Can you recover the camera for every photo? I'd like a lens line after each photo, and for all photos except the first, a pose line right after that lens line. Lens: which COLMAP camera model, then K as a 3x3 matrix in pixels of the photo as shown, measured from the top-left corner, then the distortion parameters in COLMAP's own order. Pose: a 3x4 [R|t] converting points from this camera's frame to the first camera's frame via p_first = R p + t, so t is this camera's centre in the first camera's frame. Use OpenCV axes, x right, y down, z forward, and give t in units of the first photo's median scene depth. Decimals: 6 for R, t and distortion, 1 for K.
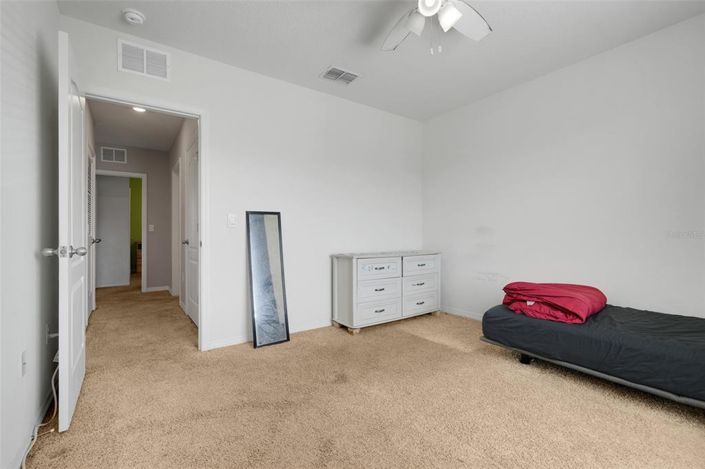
lens RADIAL K [[312.4, 0, 349.8], [0, 312.4, 233.4], [0, 0, 1]] dist [-0.001128, -0.000132]
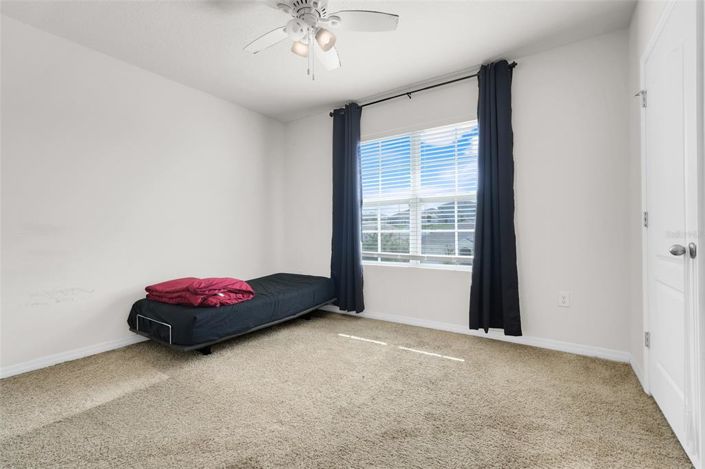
lens RADIAL K [[312.4, 0, 349.8], [0, 312.4, 233.4], [0, 0, 1]] dist [-0.001128, -0.000132]
pose [[-0.354042, 0.002672, 0.935226, -0.678124], [0.006870, 0.999976, -0.000257, 0.003556], [-0.935204, 0.006335, -0.354052, 1.003272]]
